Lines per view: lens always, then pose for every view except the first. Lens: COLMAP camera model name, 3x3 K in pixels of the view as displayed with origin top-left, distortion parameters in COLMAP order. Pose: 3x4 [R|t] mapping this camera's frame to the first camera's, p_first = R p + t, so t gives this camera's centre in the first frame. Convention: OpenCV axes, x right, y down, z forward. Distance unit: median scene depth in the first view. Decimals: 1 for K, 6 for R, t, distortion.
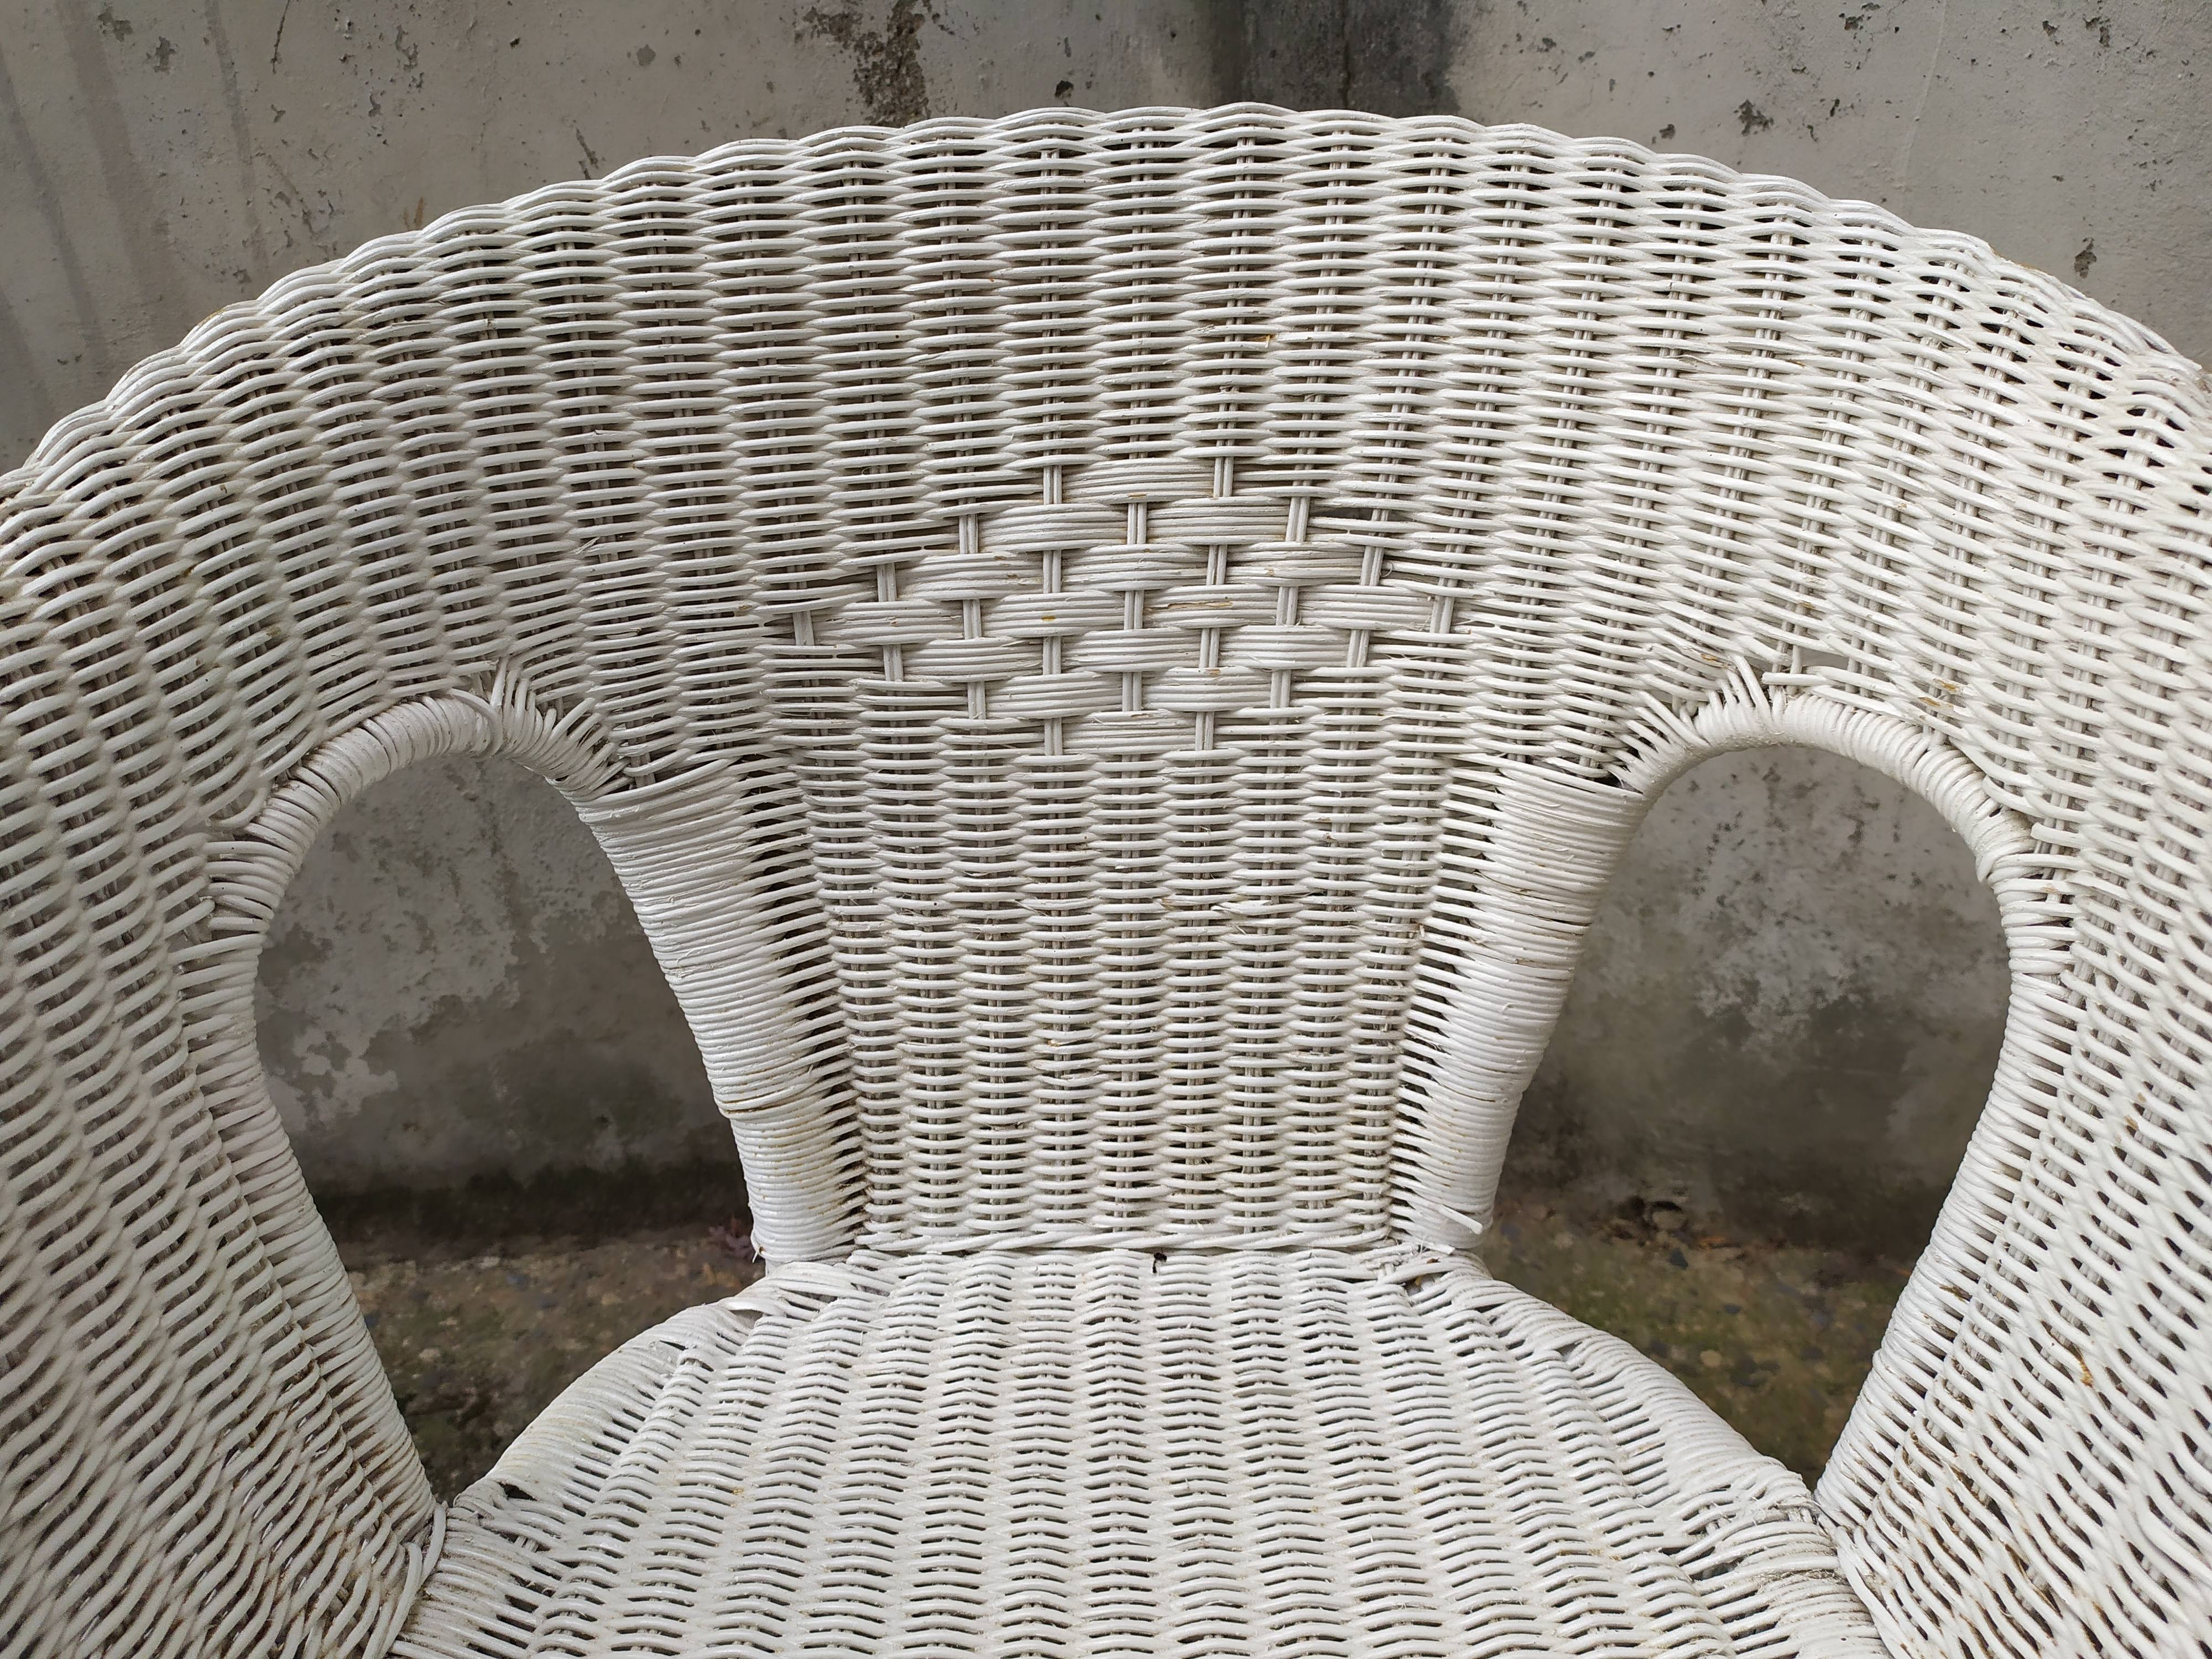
lens RADIAL K [[1702.4, 0, 1106.9], [0, 1702.4, 824.4], [0, 0, 1]] dist [0.048185, -0.069700]
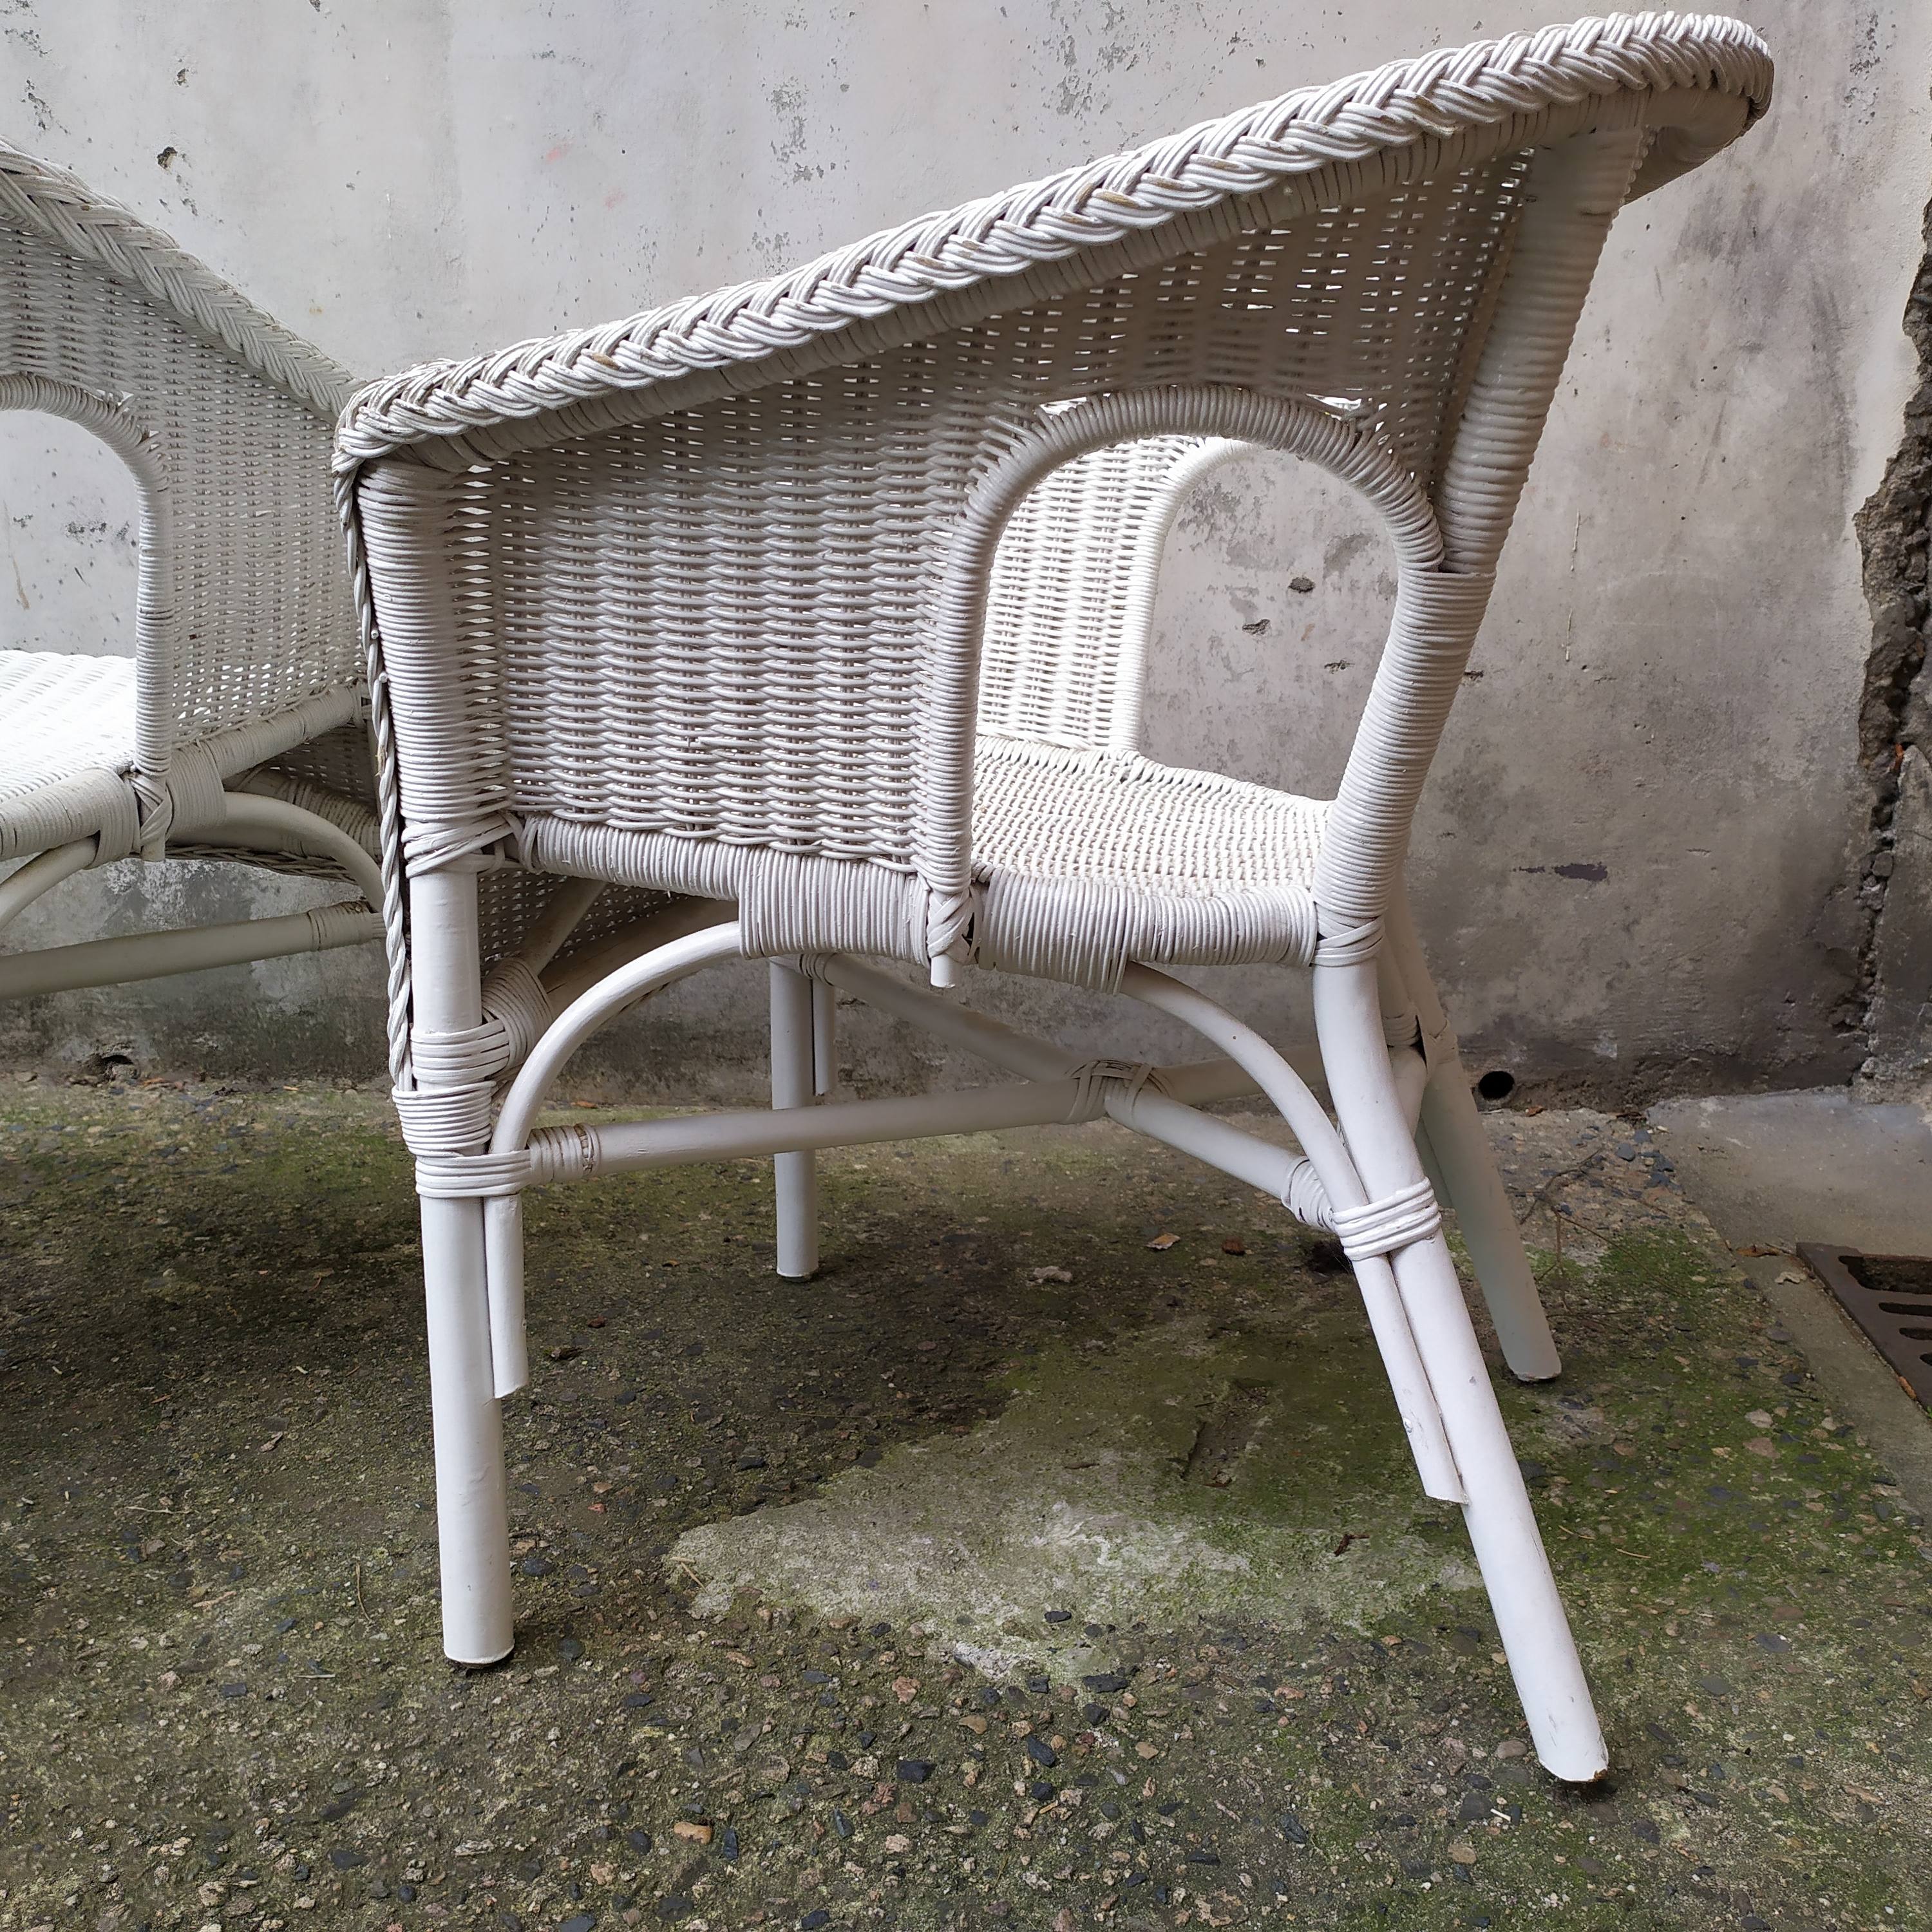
lens RADIAL K [[1957.4, 0, 971.4], [0, 1957.4, 962.5], [0, 0, 1]] dist [0.058861, -0.035818]
pose [[0.958324, -0.010576, 0.285489, 1.005833], [0.062861, 0.982630, -0.174606, 0.880170], [-0.278684, 0.185275, 0.942342, -1.223479]]
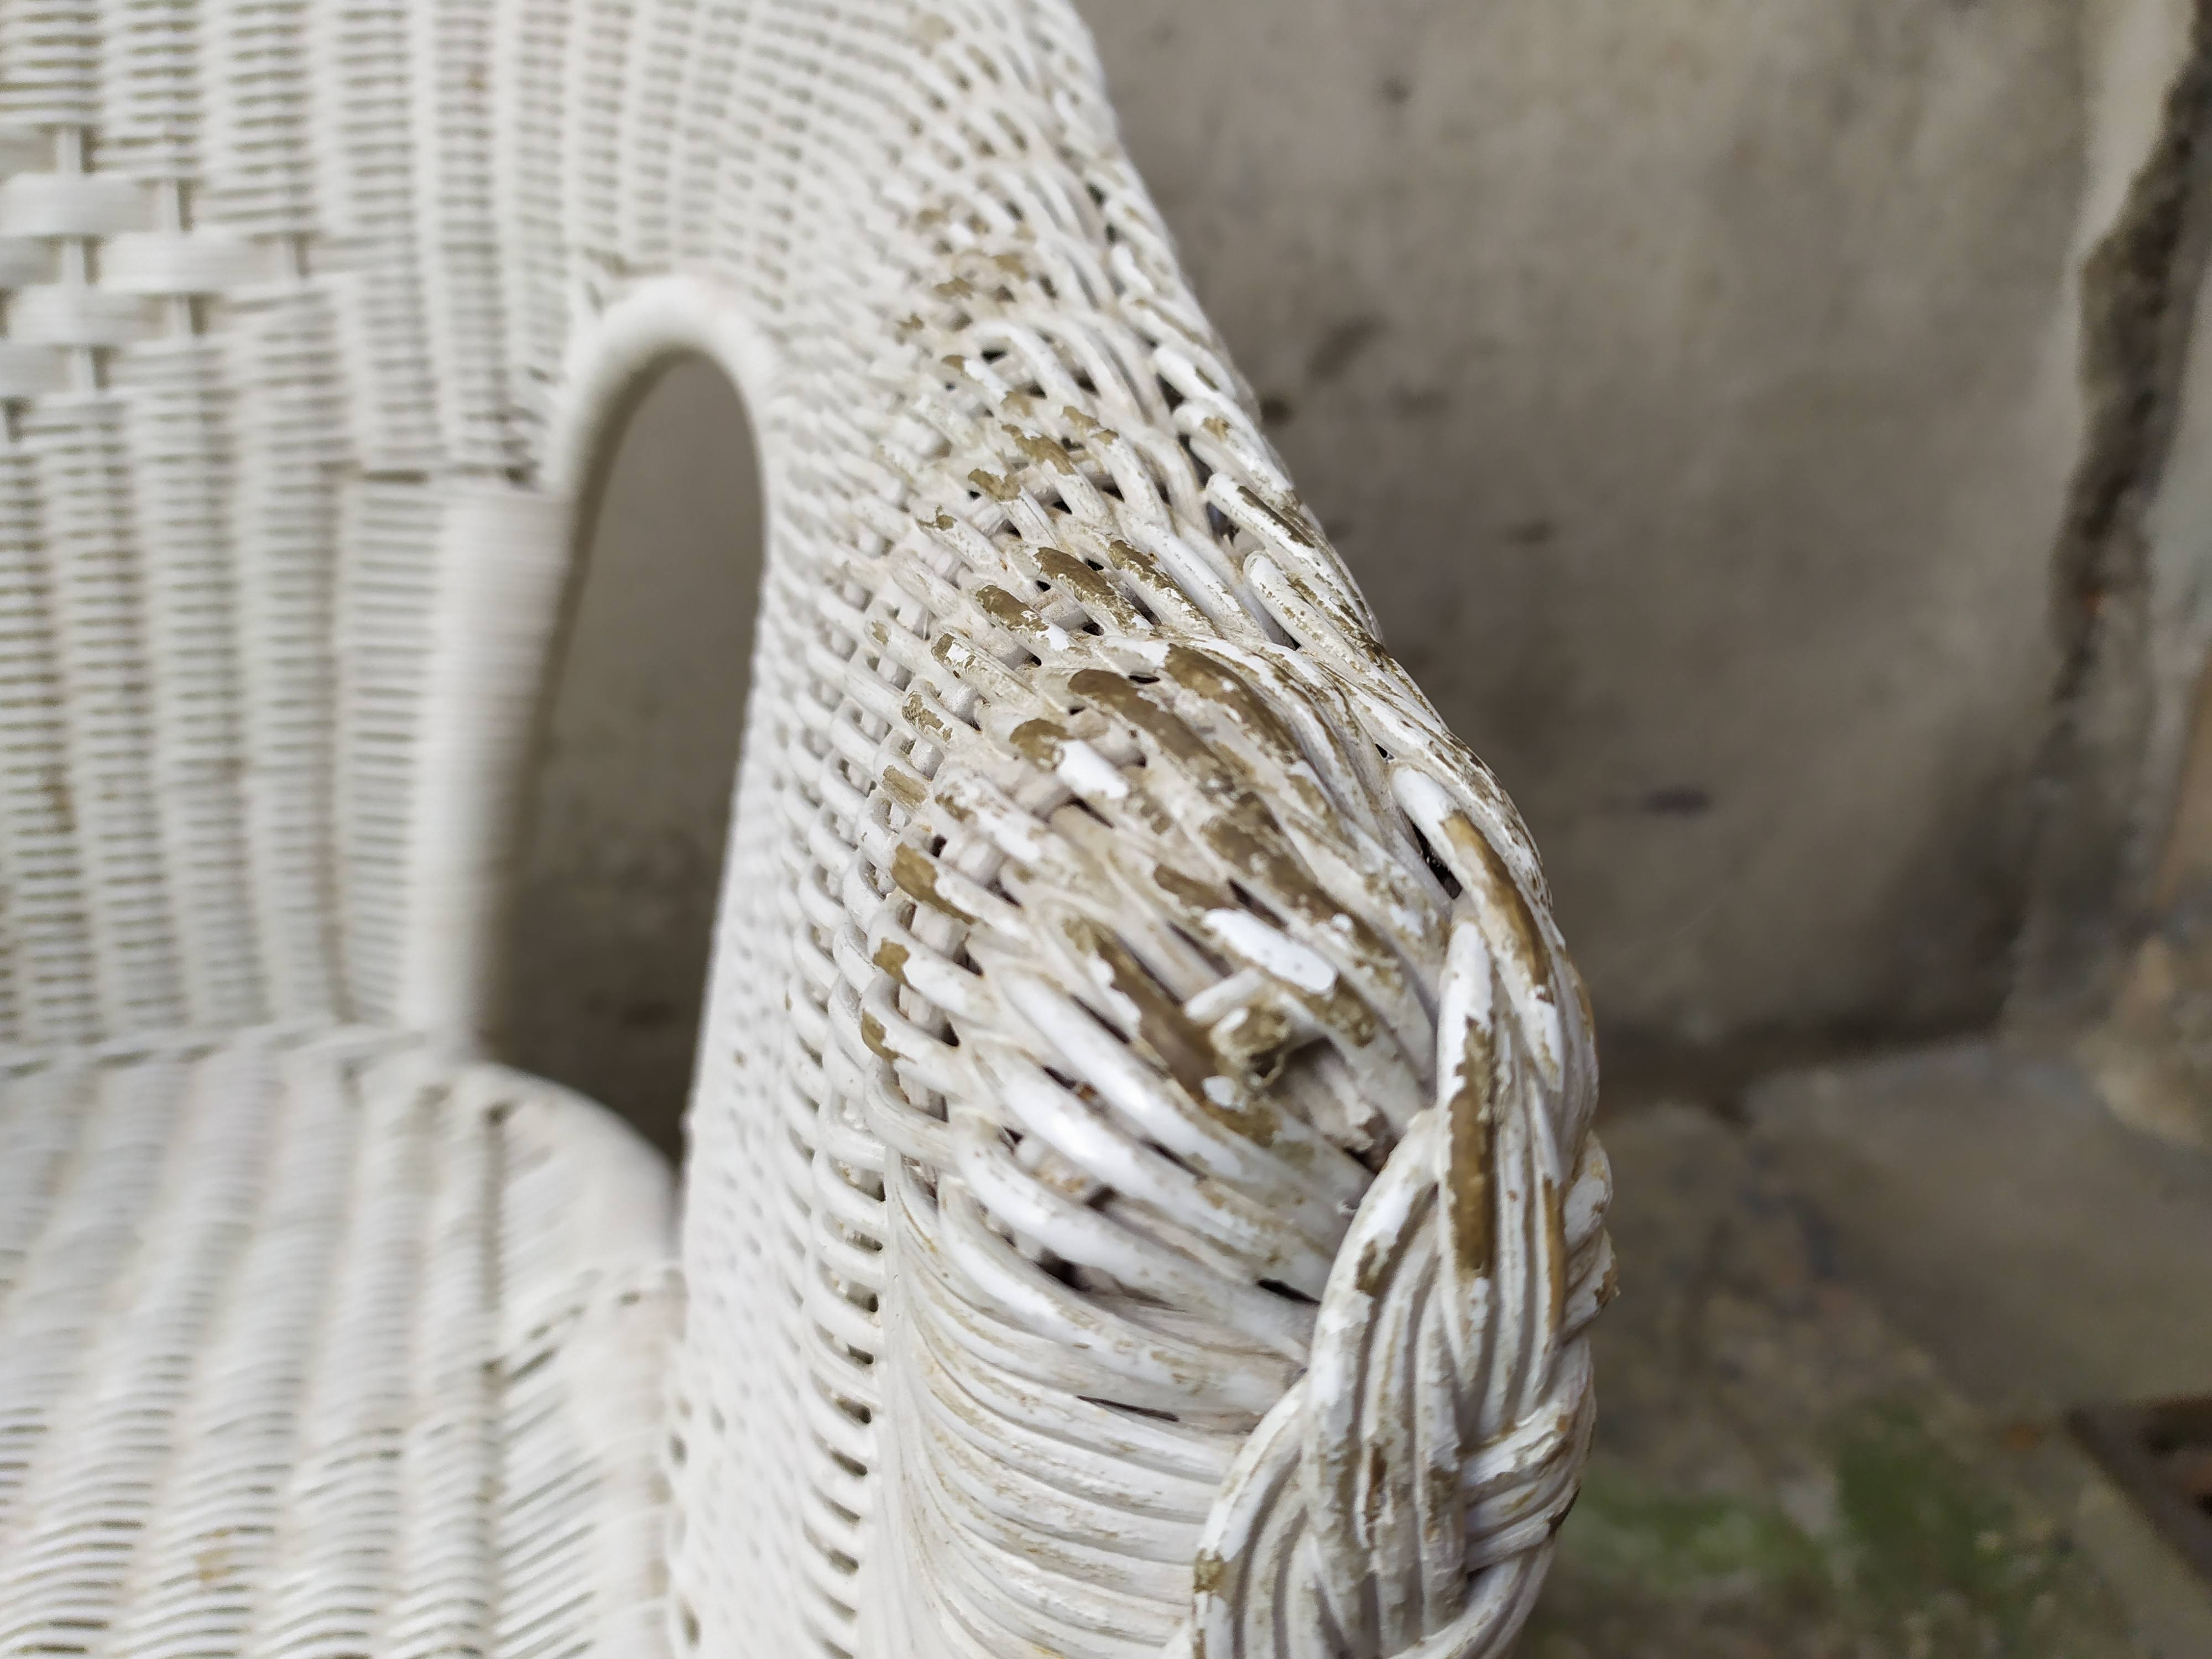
lens RADIAL K [[1766.2, 0, 1110.5], [0, 1766.2, 823.6], [0, 0, 1]] dist [-0.011944, -0.006333]
pose [[0.873246, -0.163708, 0.458957, 1.367396], [0.169727, 0.985081, 0.028438, 0.202551], [-0.456766, 0.053064, 0.888003, -0.124675]]
